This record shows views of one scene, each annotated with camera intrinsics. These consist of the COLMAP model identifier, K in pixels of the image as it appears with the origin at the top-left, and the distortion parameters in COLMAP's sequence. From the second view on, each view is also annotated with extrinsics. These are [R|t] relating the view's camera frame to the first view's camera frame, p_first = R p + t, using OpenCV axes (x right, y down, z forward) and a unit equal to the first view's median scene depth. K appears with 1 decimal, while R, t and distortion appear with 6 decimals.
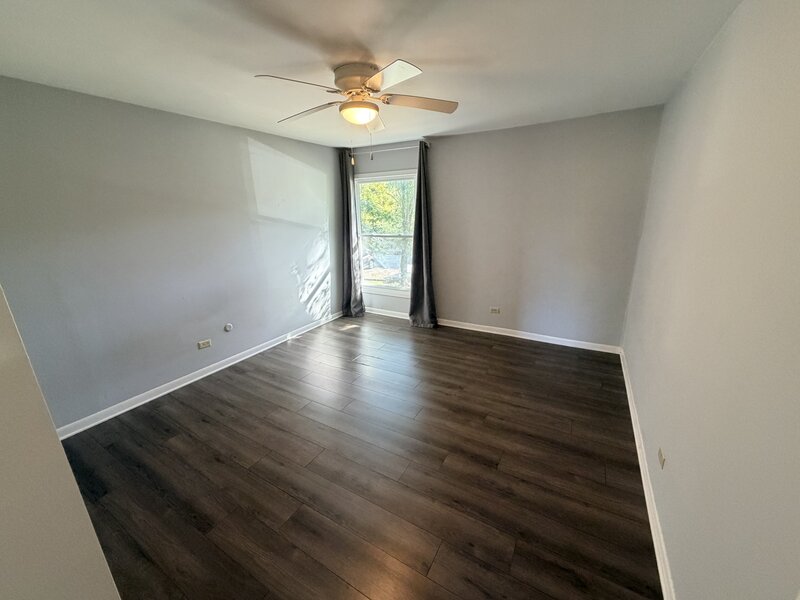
lens RADIAL K [[321.1, 0, 399.9], [0, 321.1, 299.4], [0, 0, 1]] dist [0.001929, 0.000166]
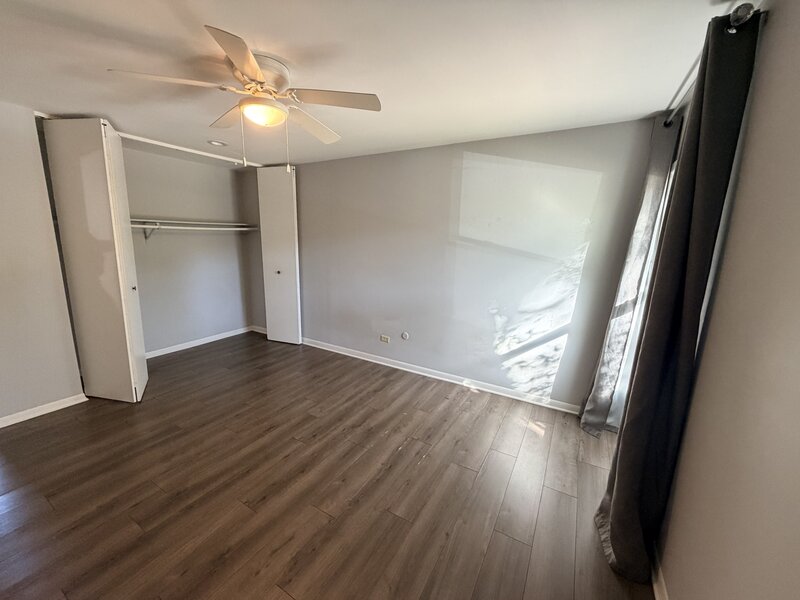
lens RADIAL K [[321.1, 0, 397.5], [0, 321.1, 301.9], [0, 0, 1]] dist [0.001929, 0.000166]
pose [[-0.014887, 0.214911, -0.976520, 0.415035], [-0.300510, 0.930515, 0.209368, -0.197685], [0.953663, 0.296571, 0.050731, 0.734065]]
